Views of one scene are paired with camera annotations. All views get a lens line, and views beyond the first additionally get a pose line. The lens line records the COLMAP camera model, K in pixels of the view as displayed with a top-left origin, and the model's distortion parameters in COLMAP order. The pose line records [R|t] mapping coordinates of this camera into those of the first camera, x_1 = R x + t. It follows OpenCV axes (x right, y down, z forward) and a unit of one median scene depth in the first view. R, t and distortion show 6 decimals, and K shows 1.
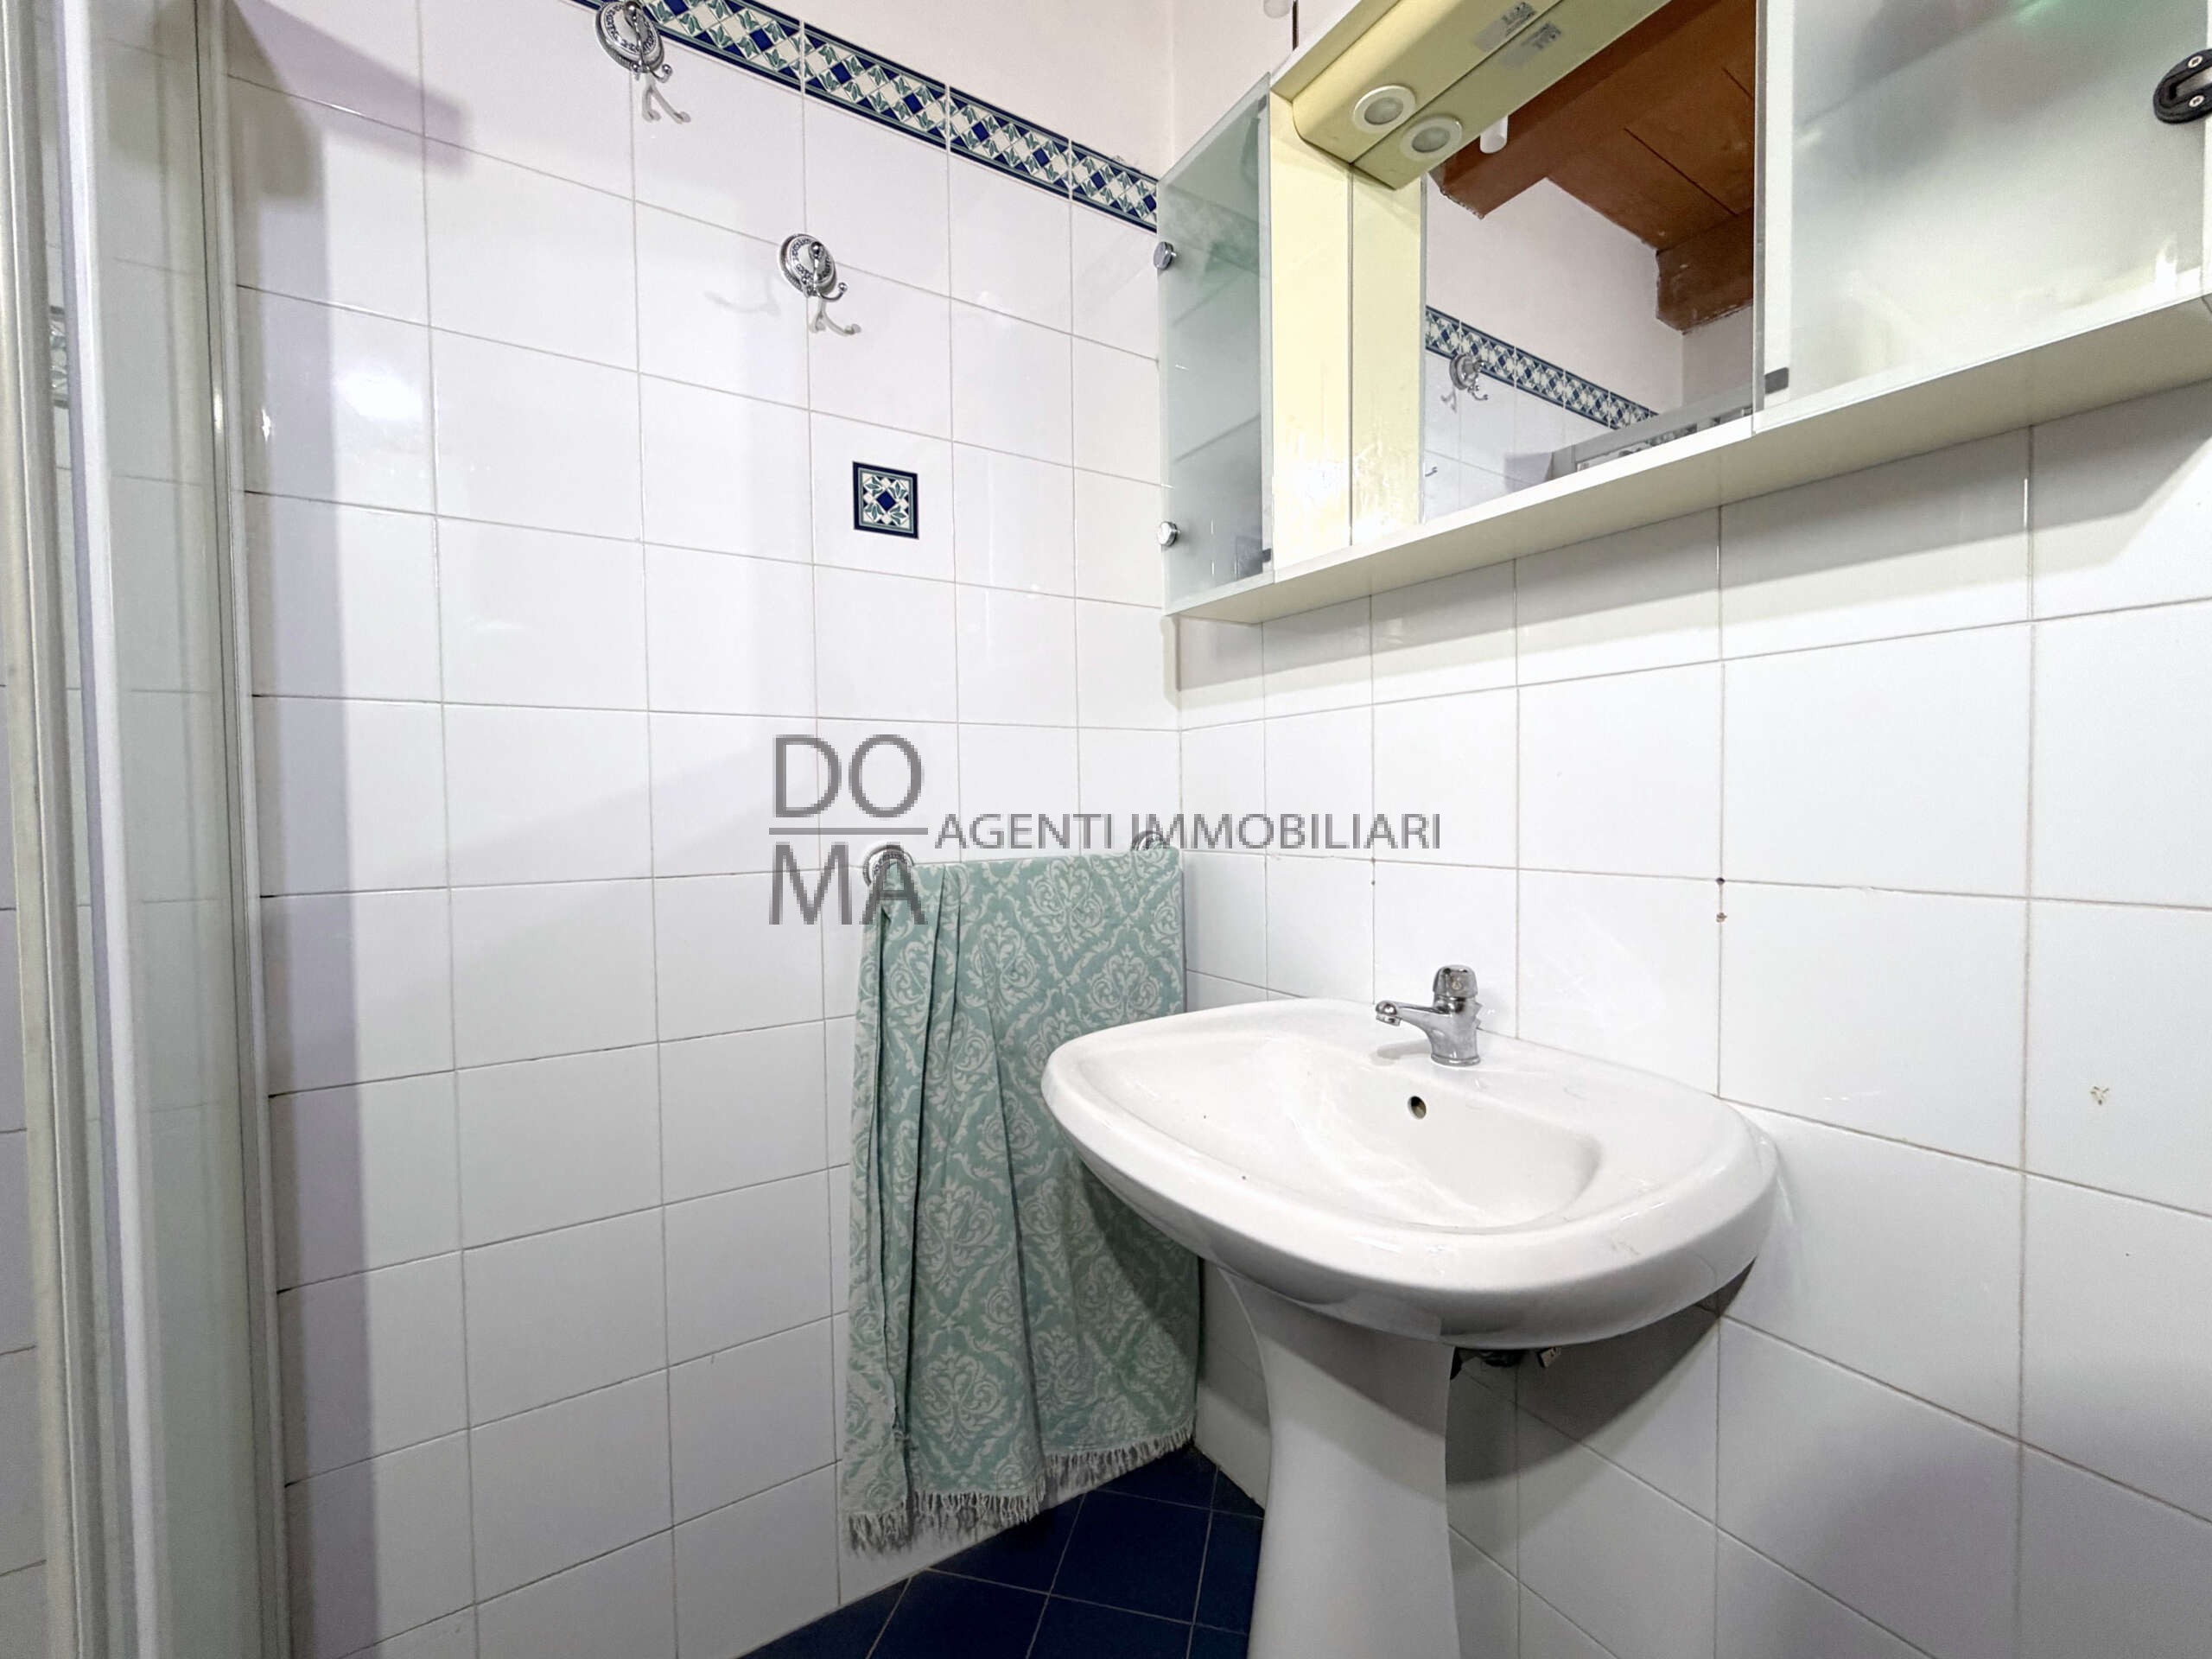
lens RADIAL K [[894.2, 0, 1096.6], [0, 894.2, 830.1], [0, 0, 1]] dist [-0.001031, 0.000214]
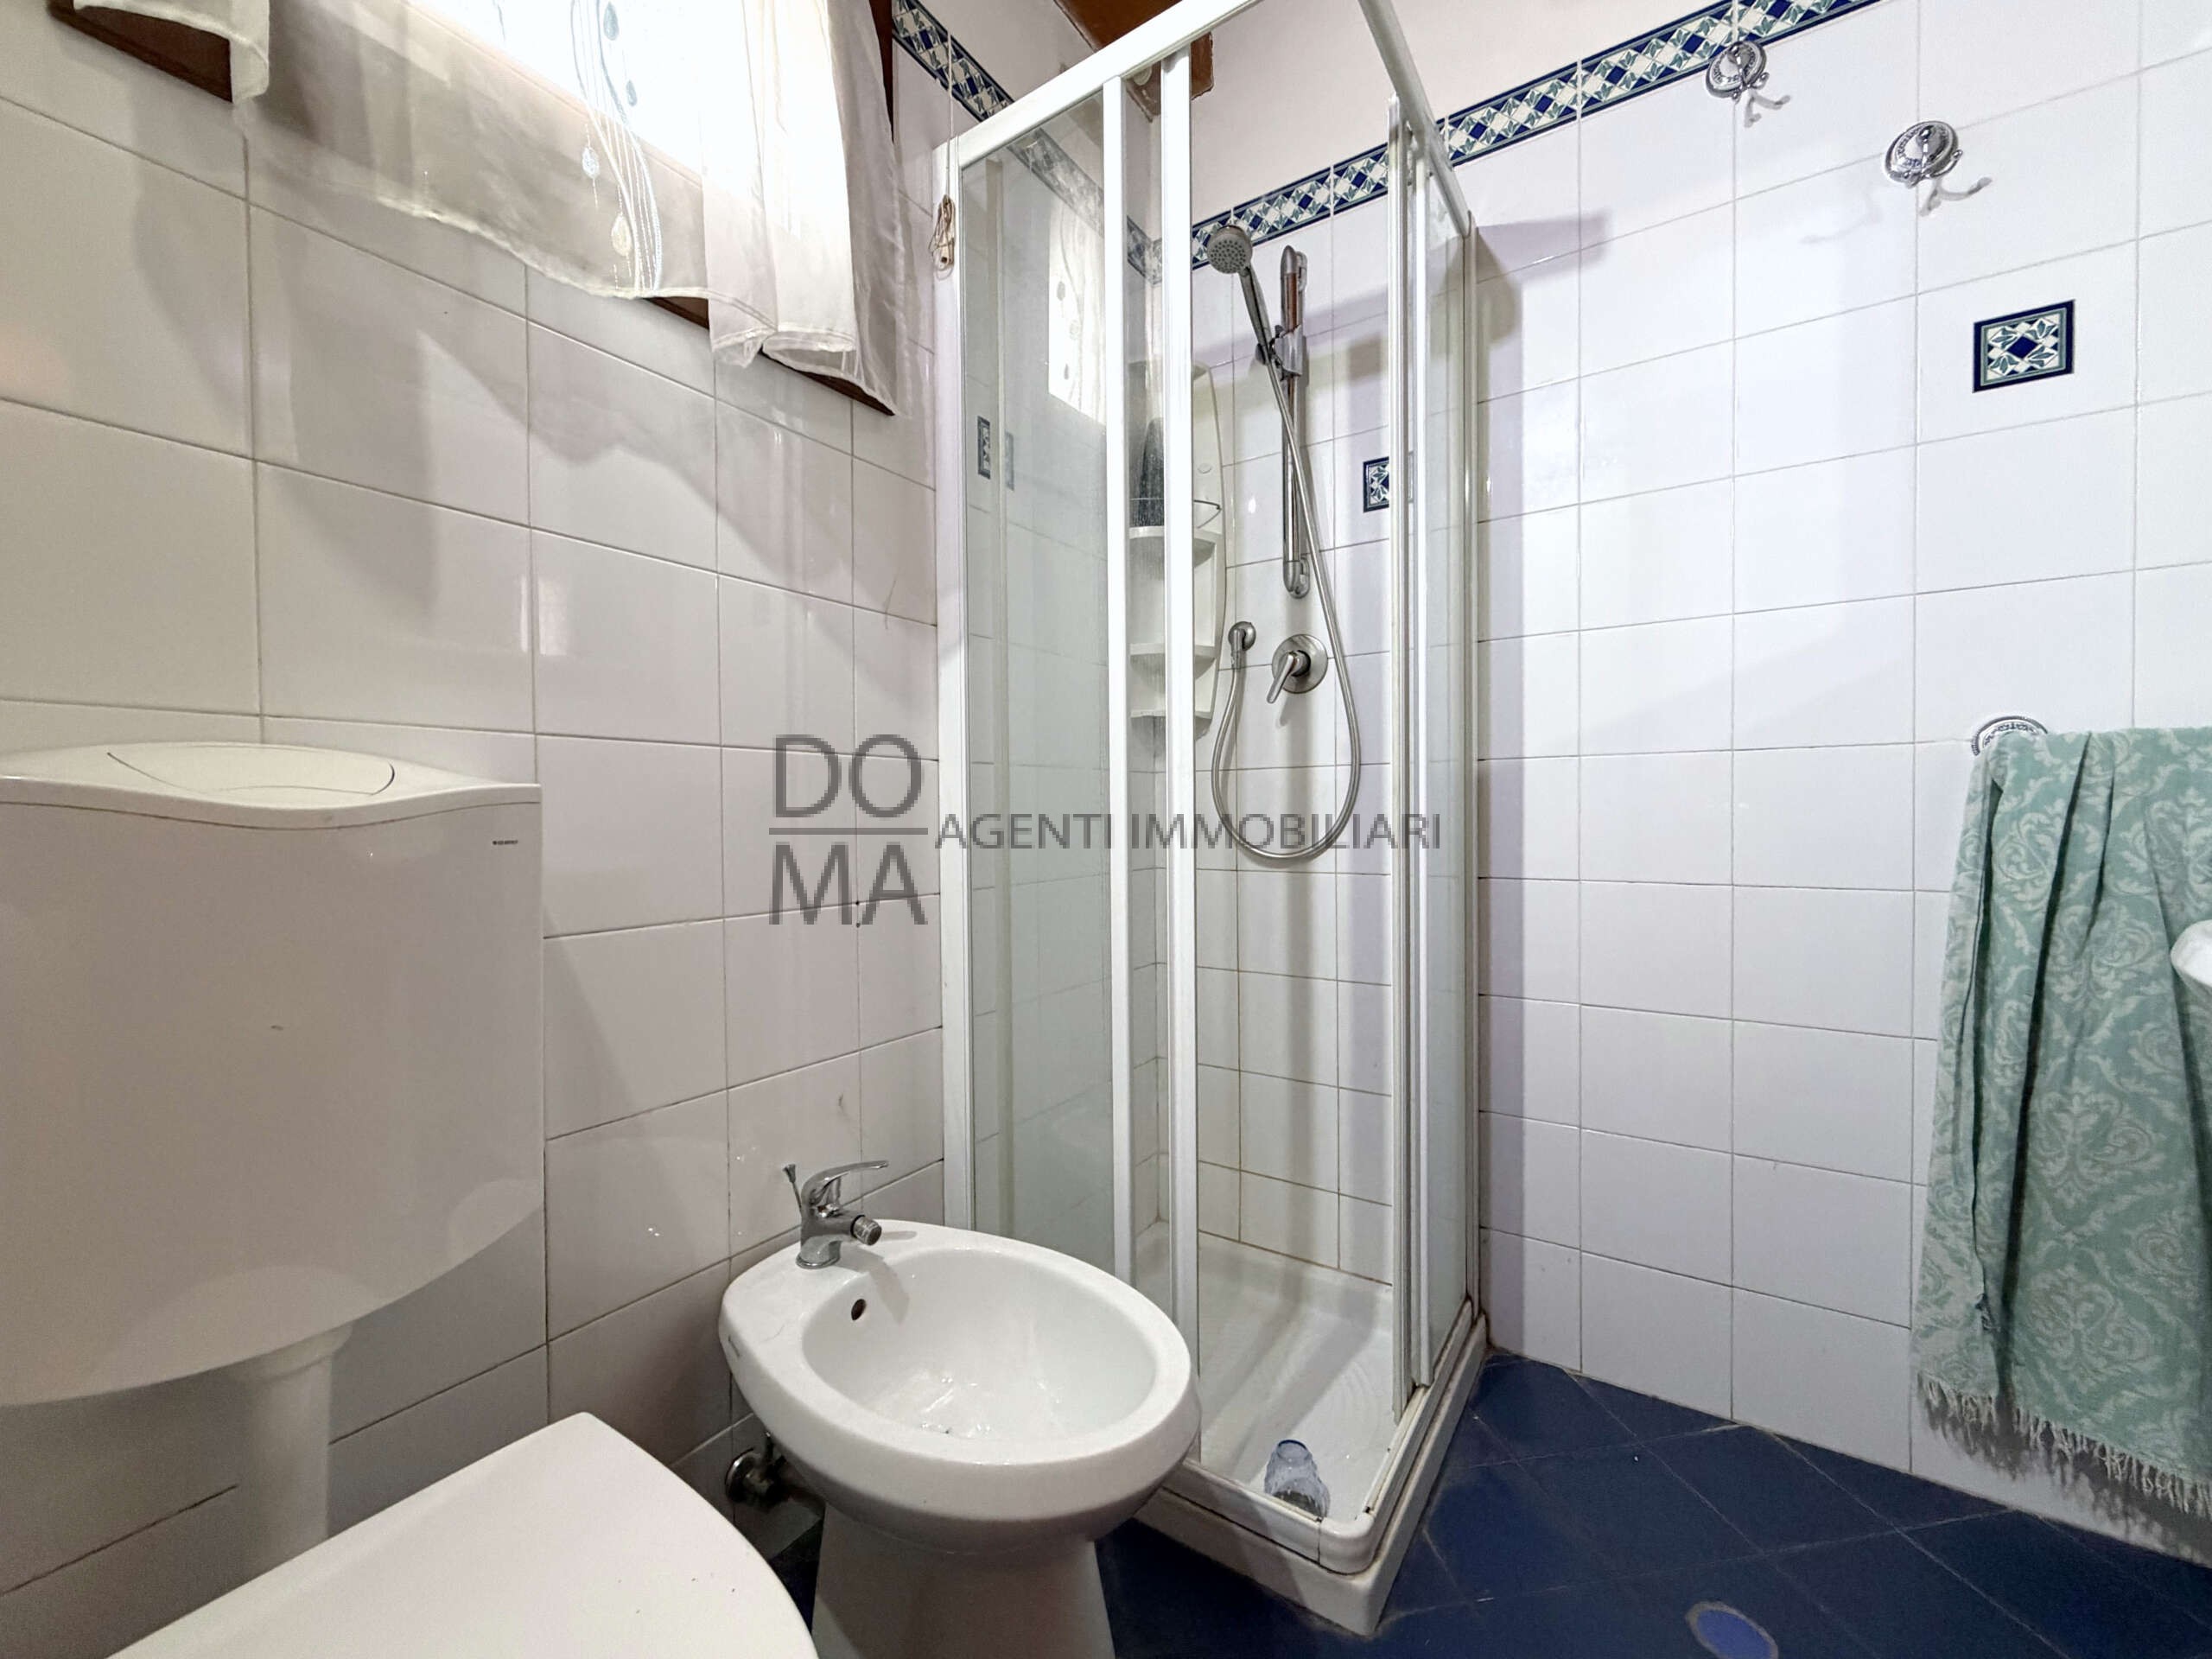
lens RADIAL K [[894.2, 0, 1096.6], [0, 894.2, 830.1], [0, 0, 1]] dist [-0.001031, 0.000214]
pose [[0.404843, 0.026058, -0.914015, 0.250281], [-0.021681, 0.999586, 0.018894, 0.145479], [0.914129, 0.012168, 0.405240, -0.267173]]
